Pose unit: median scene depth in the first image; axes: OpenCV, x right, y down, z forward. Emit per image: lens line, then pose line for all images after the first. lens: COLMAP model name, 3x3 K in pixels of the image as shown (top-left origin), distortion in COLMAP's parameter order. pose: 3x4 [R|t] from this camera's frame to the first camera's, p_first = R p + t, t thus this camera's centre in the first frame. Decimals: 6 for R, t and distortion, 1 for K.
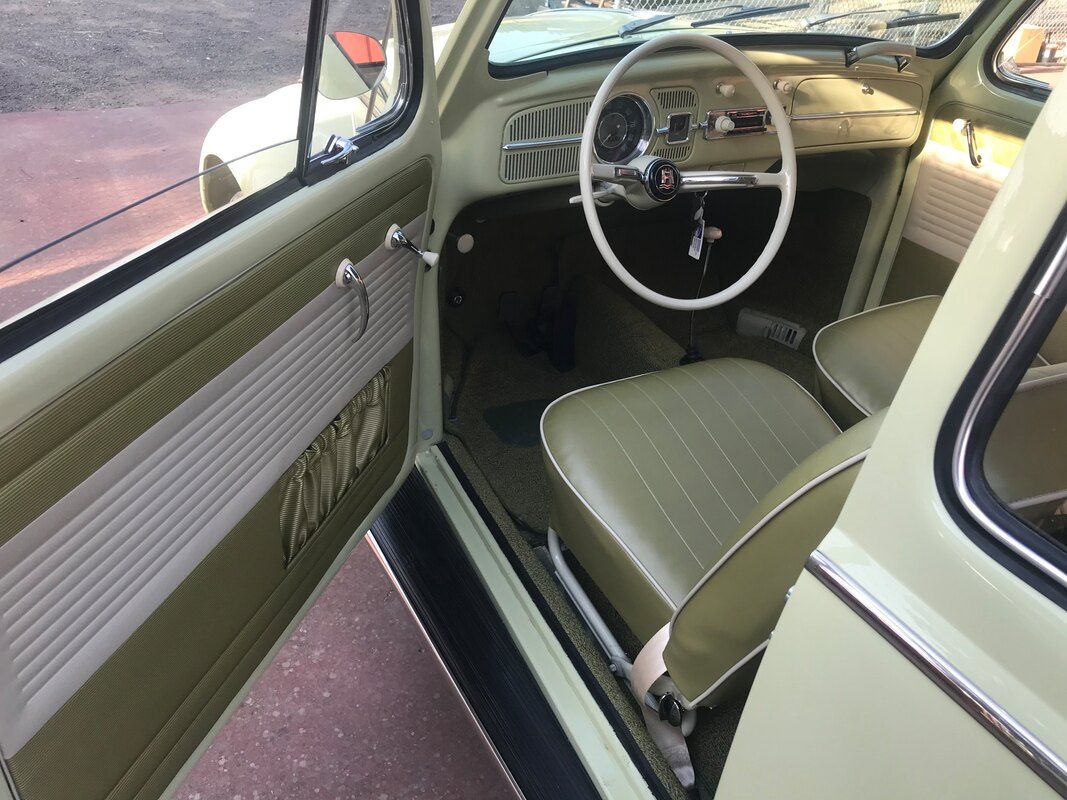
lens RADIAL K [[893.0, 0, 530.9], [0, 893.0, 398.5], [0, 0, 1]] dist [0.010754, -0.000289]
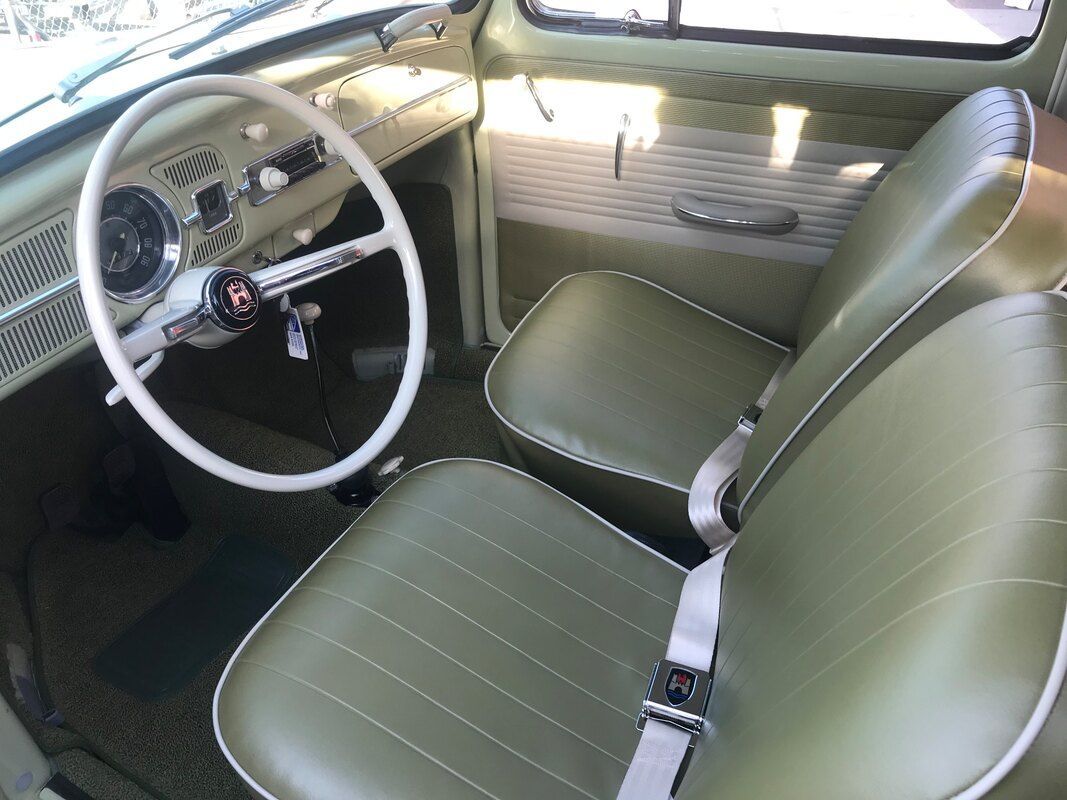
lens RADIAL K [[893.0, 0, 536.4], [0, 893.0, 399.0], [0, 0, 1]] dist [0.010754, -0.000289]
pose [[0.814614, -0.403692, 0.416458, 0.024759], [0.380609, 0.913867, 0.141363, -0.169463], [-0.437654, 0.043352, 0.898098, 0.293453]]
